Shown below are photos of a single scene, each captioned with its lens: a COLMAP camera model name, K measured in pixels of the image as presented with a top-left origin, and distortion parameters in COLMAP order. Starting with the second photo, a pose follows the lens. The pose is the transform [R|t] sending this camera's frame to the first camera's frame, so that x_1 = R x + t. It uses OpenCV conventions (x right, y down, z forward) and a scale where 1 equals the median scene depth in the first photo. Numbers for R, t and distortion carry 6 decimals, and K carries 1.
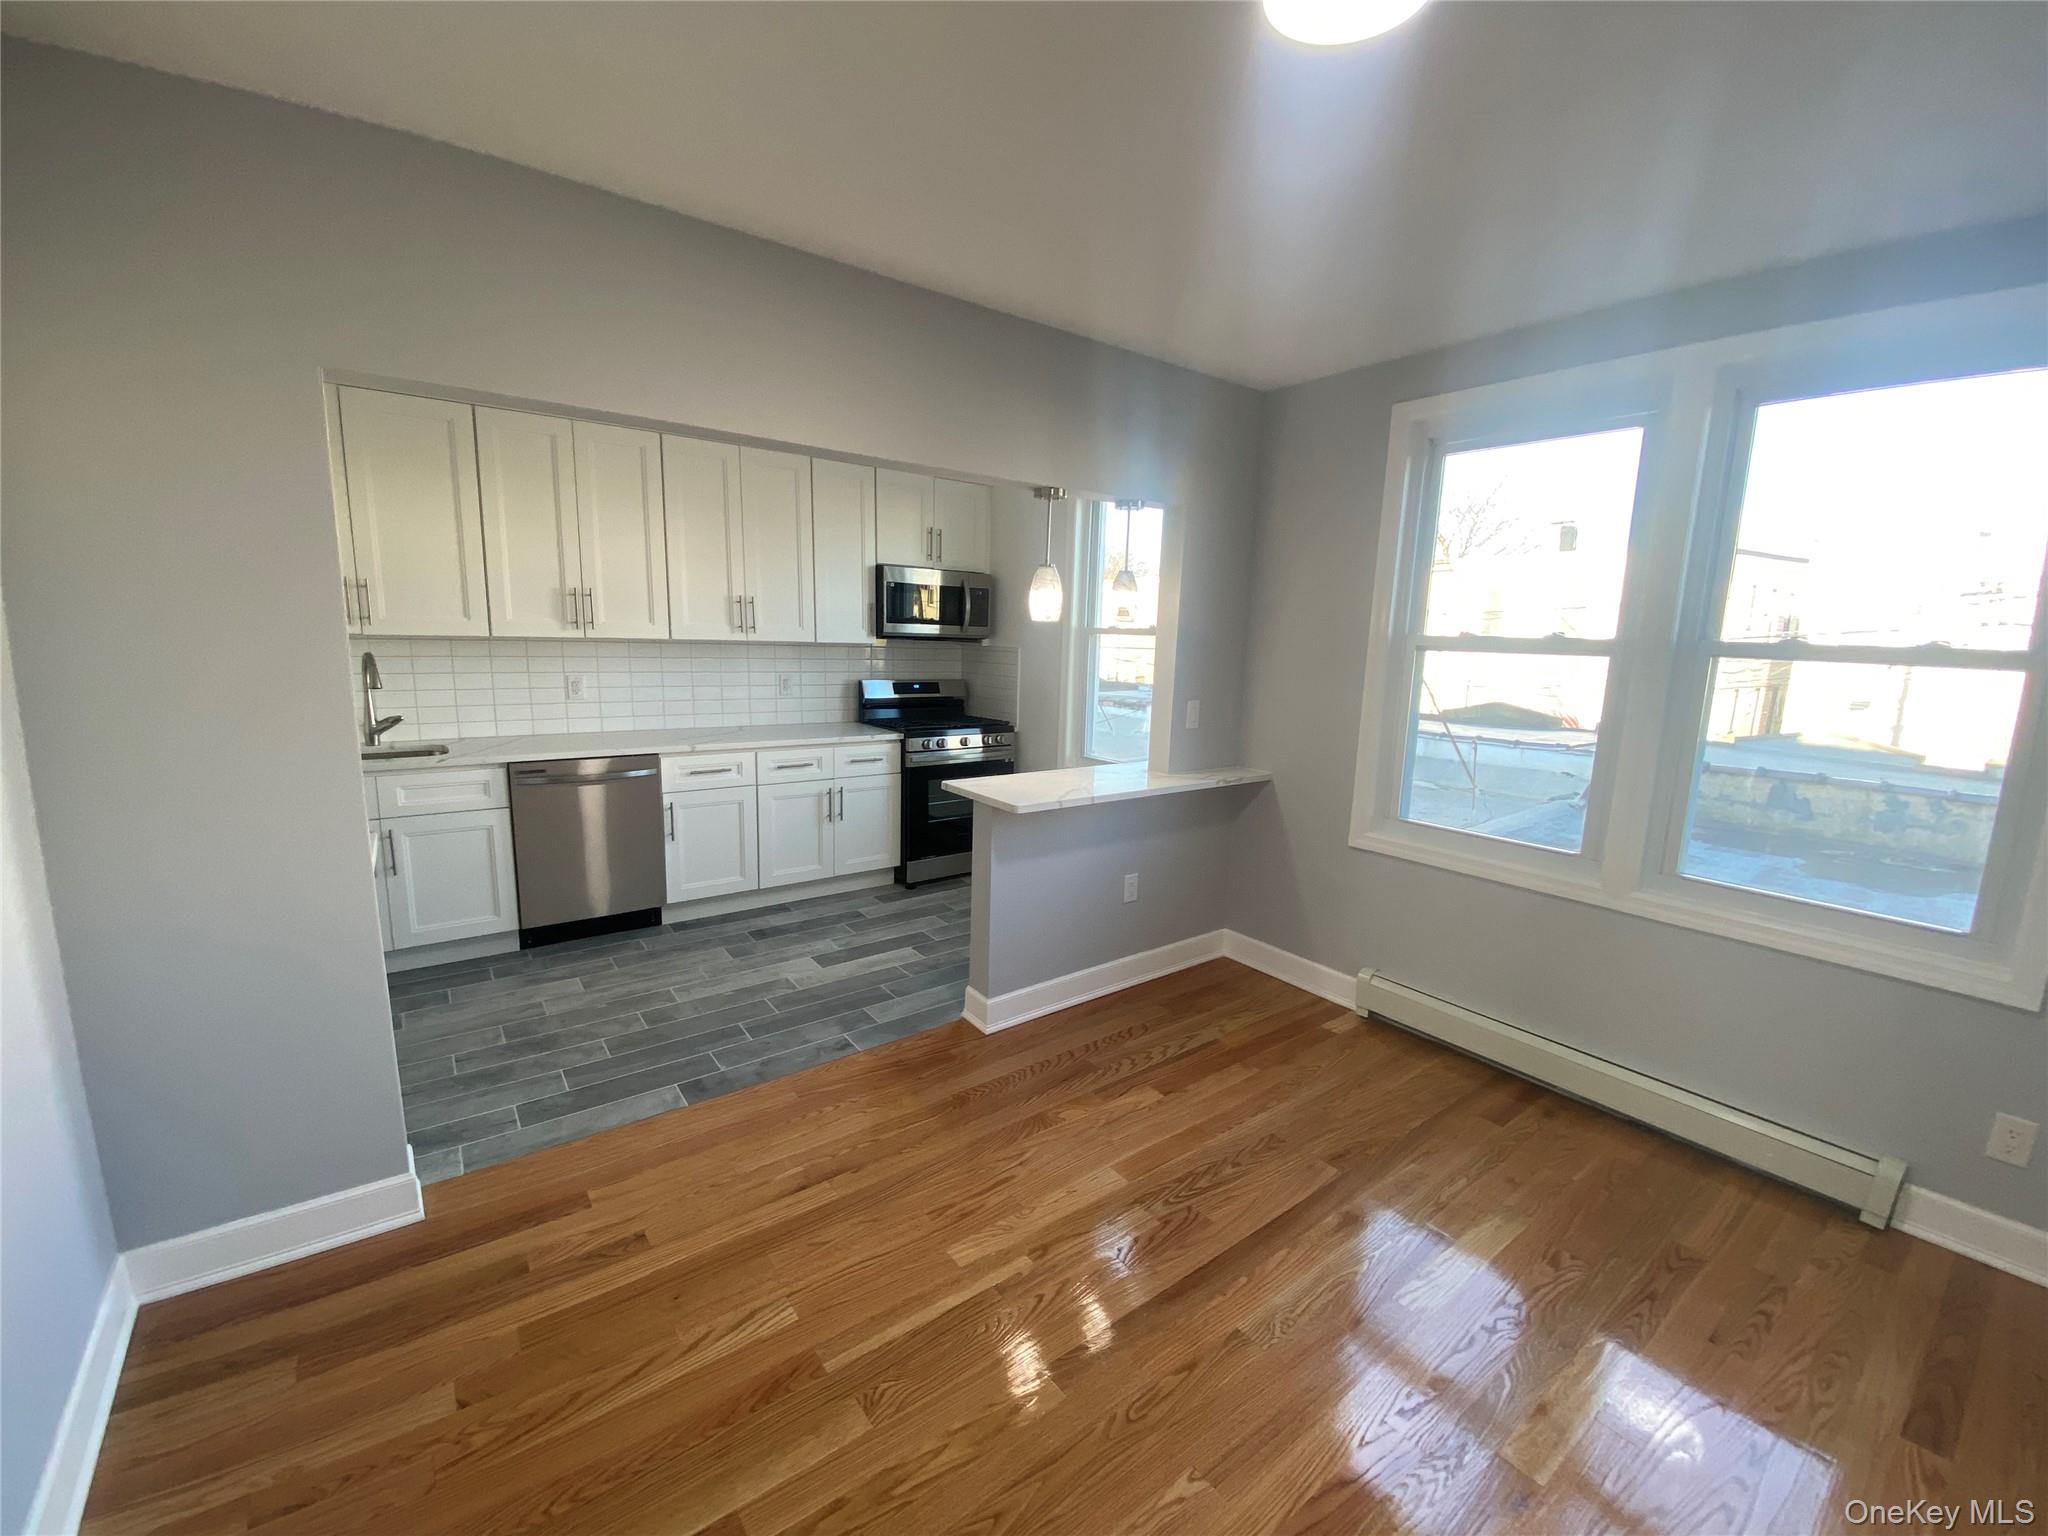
lens RADIAL K [[821.9, 0, 1024.9], [0, 821.9, 773.6], [0, 0, 1]] dist [0.035997, -0.025771]
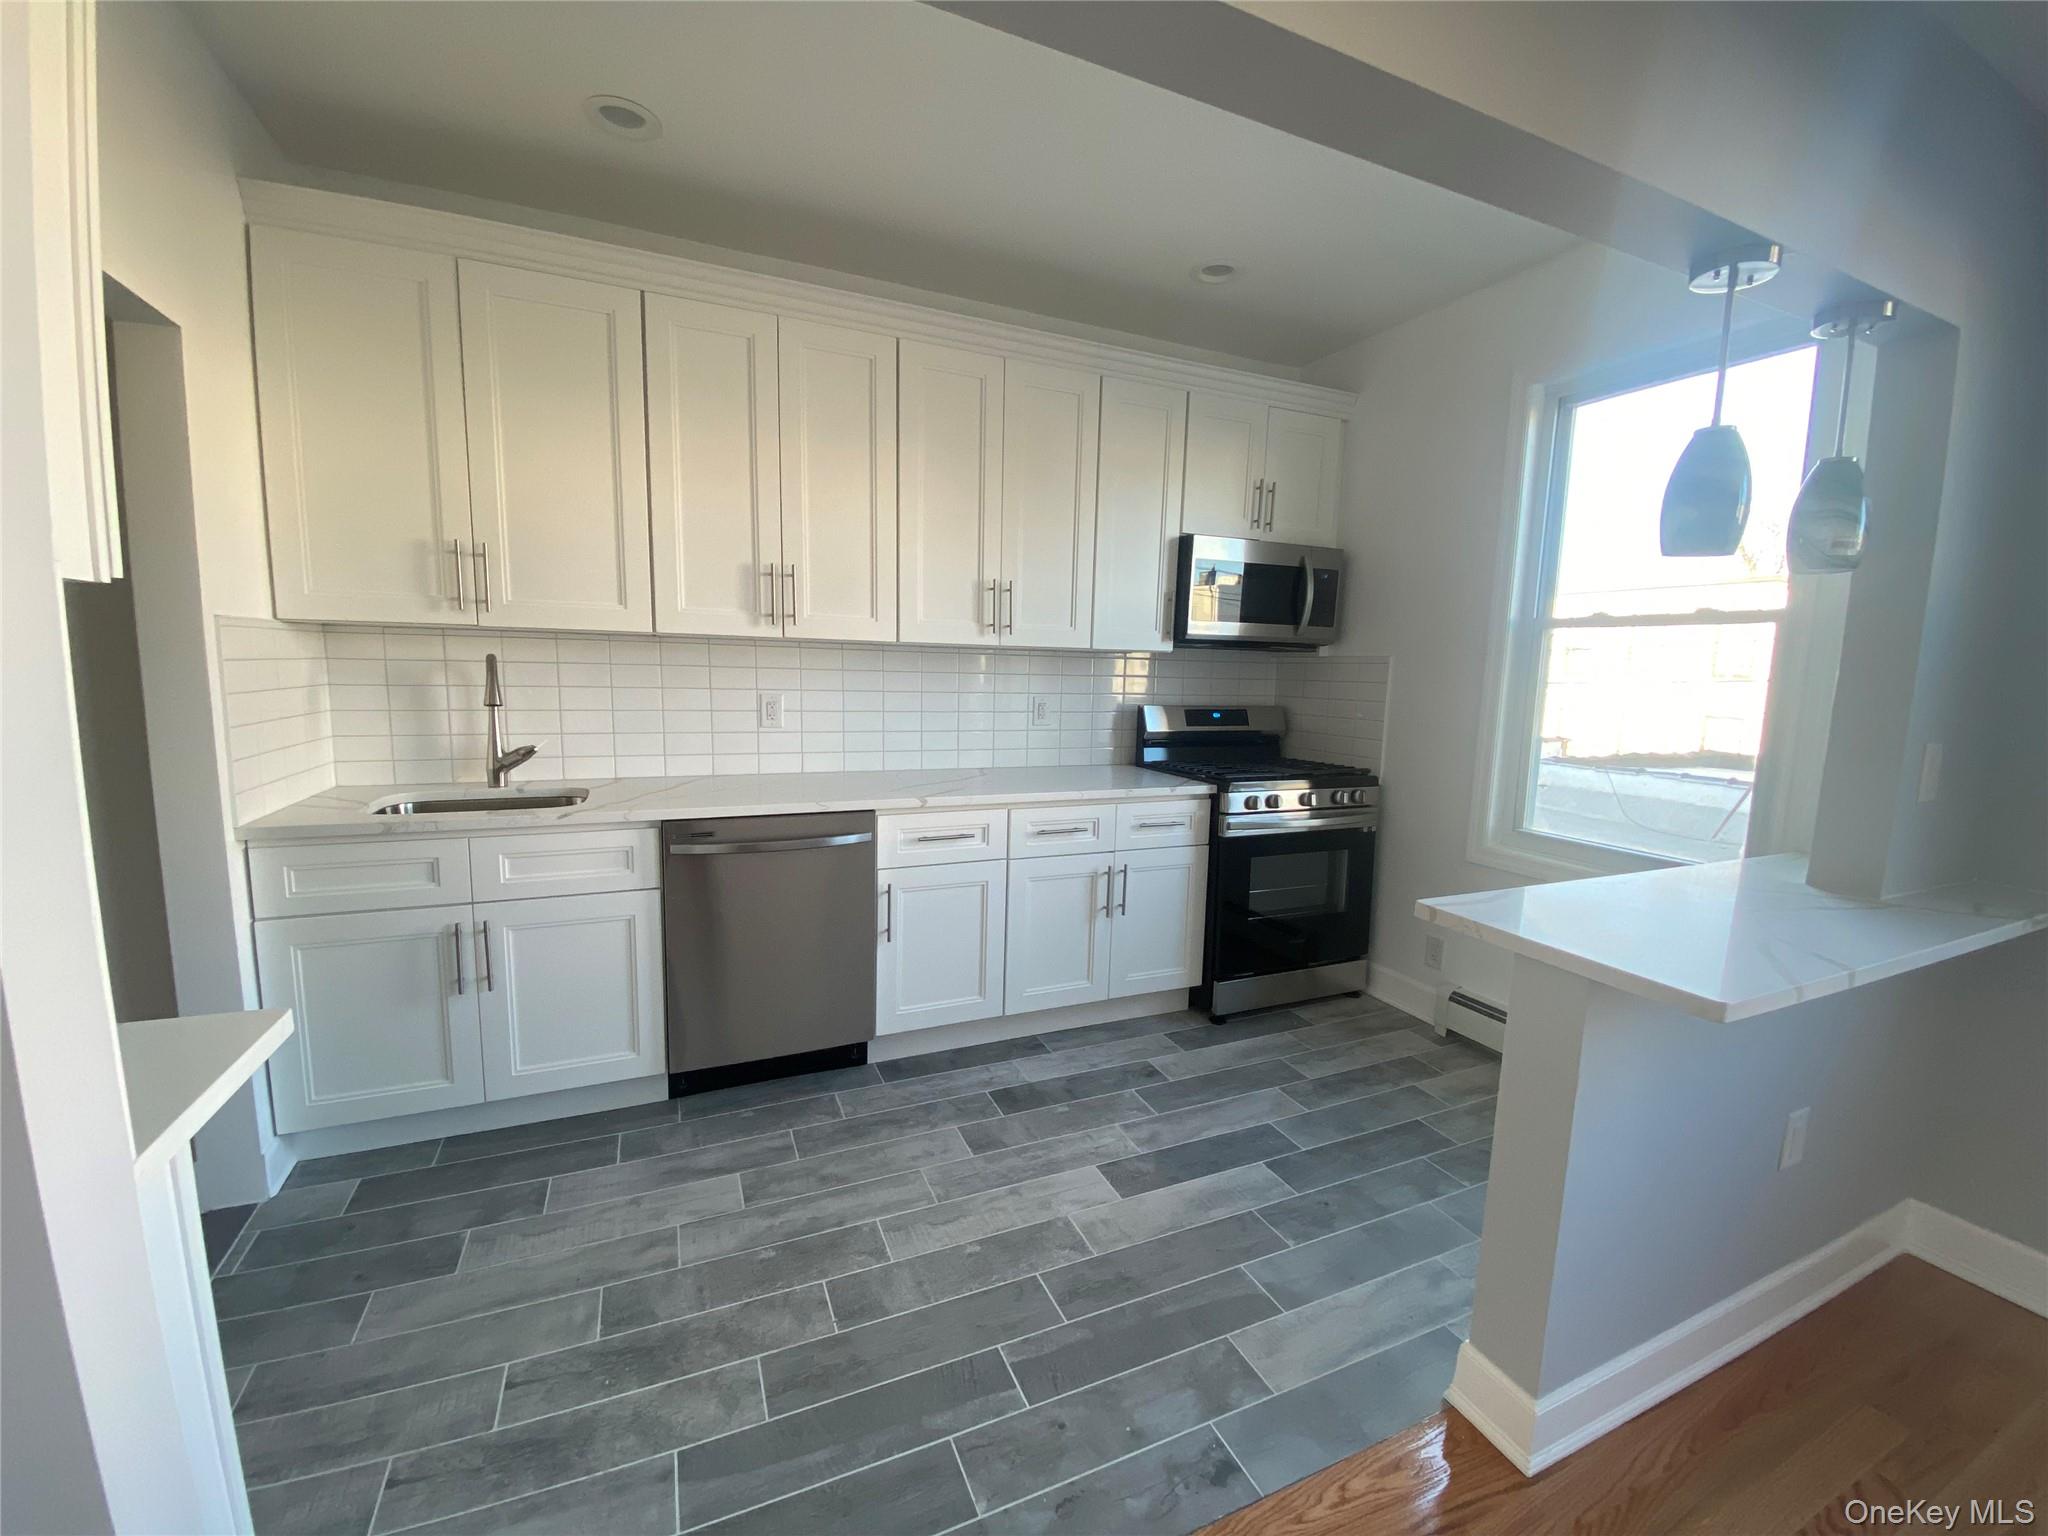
lens RADIAL K [[820.9, 0, 1017.5], [0, 820.9, 769.9], [0, 0, 1]] dist [0.054150, -0.043105]
pose [[0.972941, 0.025247, -0.229671, -0.208638], [-0.036509, 0.998323, -0.044920, -0.035276], [0.228152, 0.052090, 0.972231, 0.443271]]
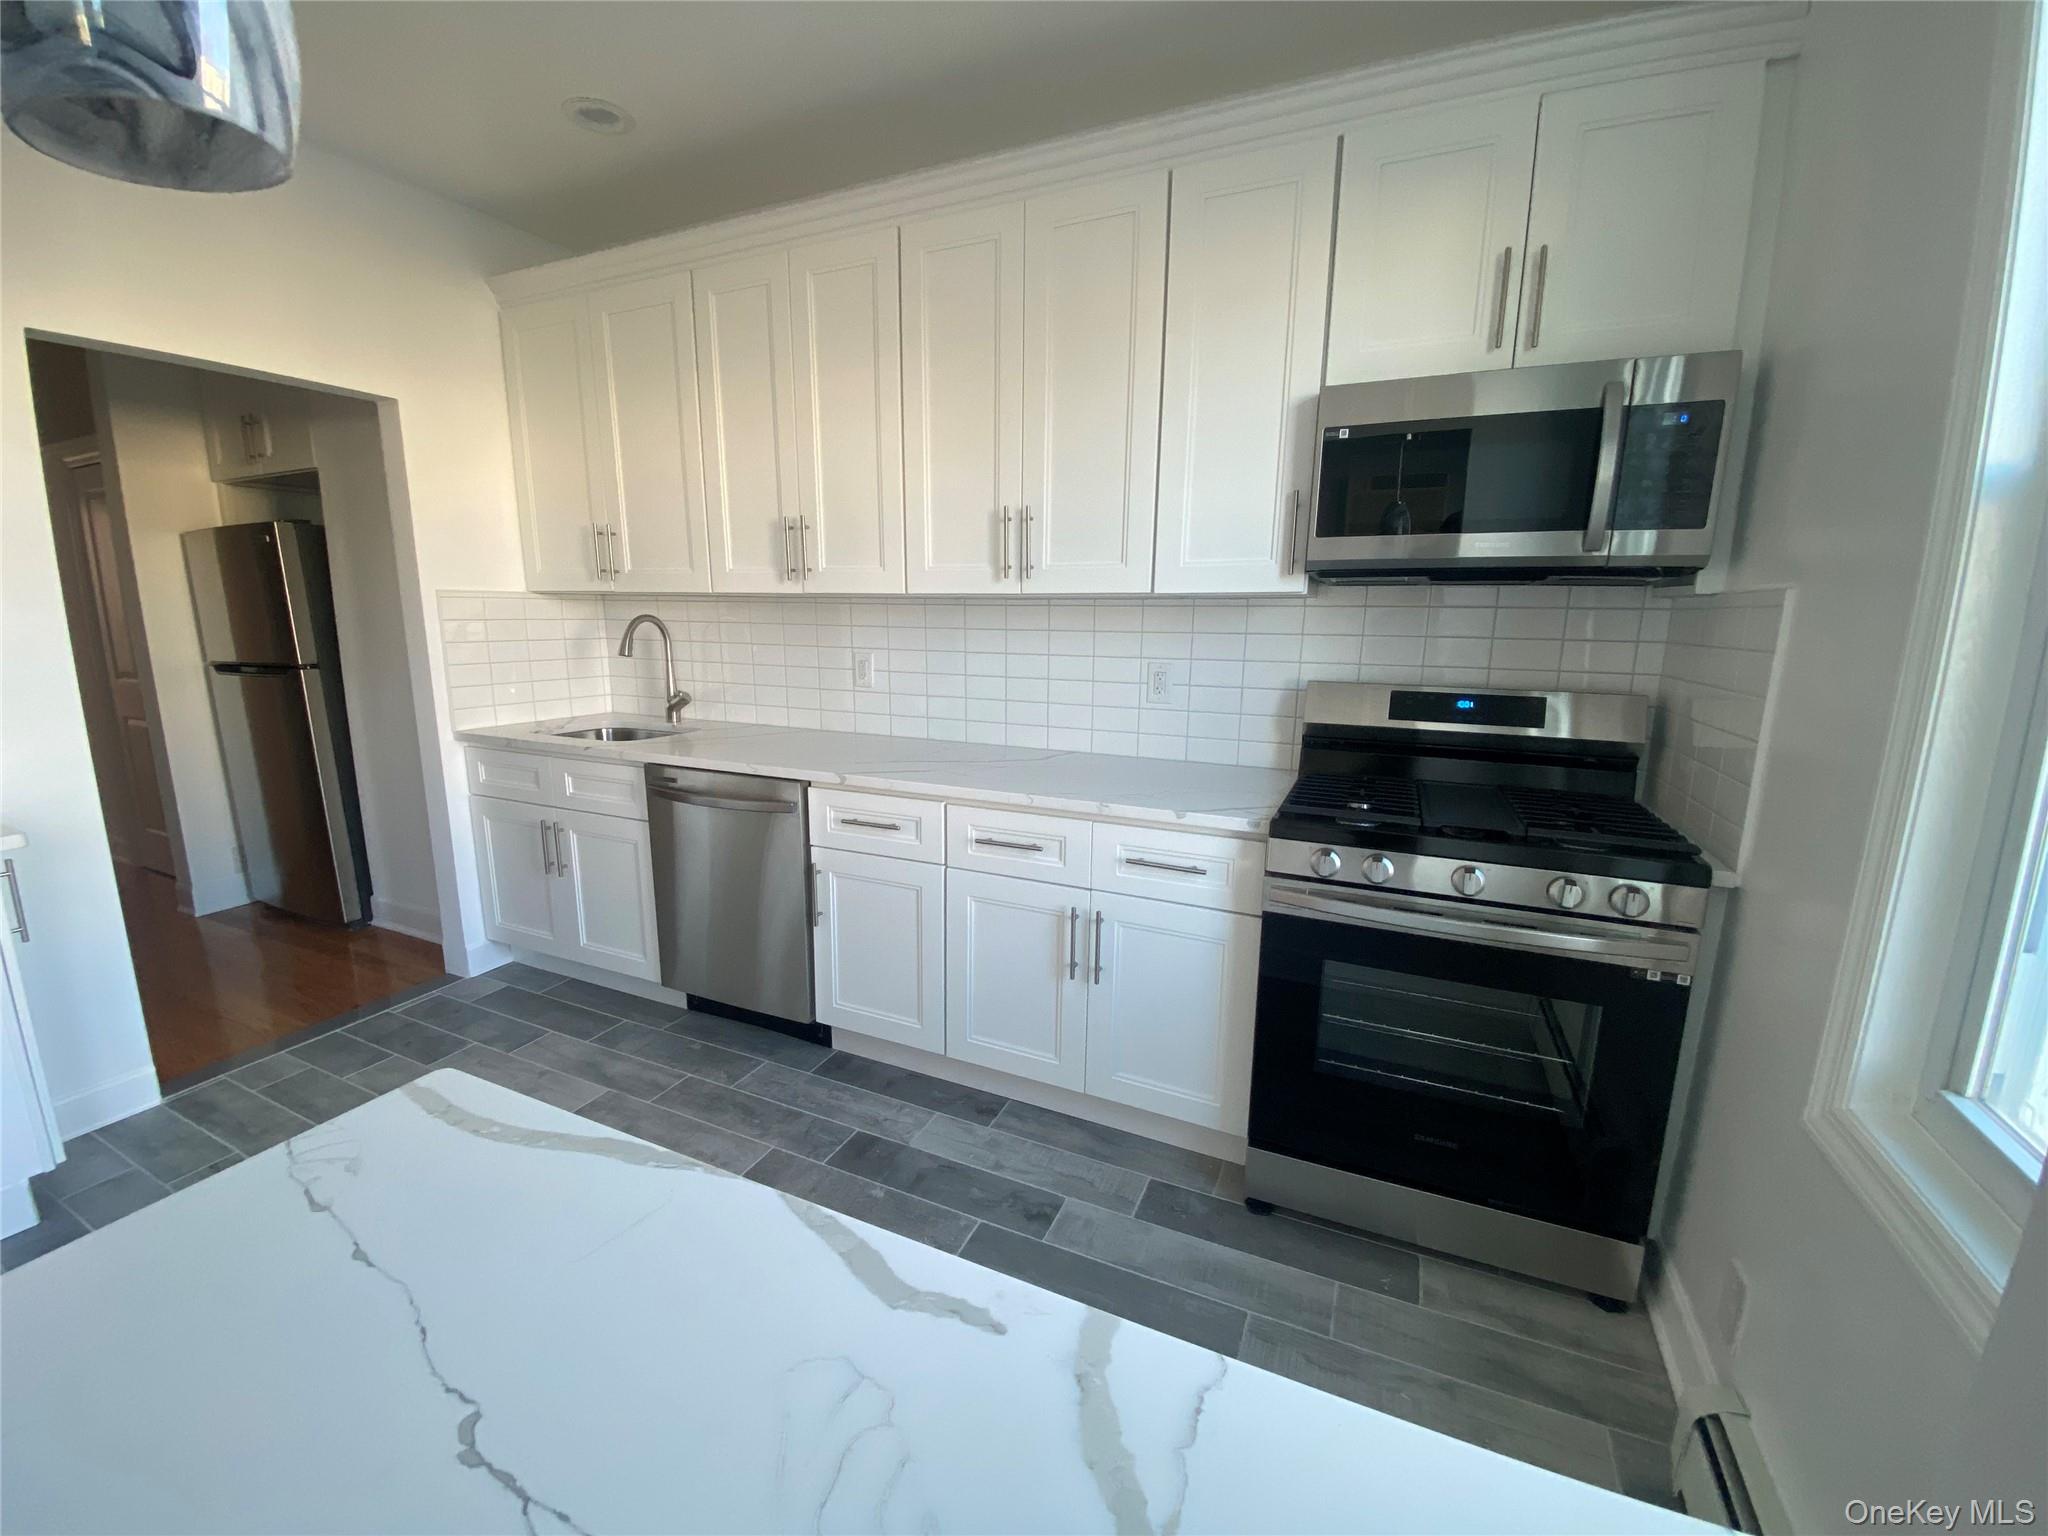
lens RADIAL K [[821.9, 0, 1024.9], [0, 821.9, 773.6], [0, 0, 1]] dist [0.035997, -0.025771]
pose [[0.476271, 0.143327, -0.867539, 0.177487], [-0.147340, 0.985684, 0.081958, -0.116890], [0.866866, 0.088789, 0.490571, 0.972302]]
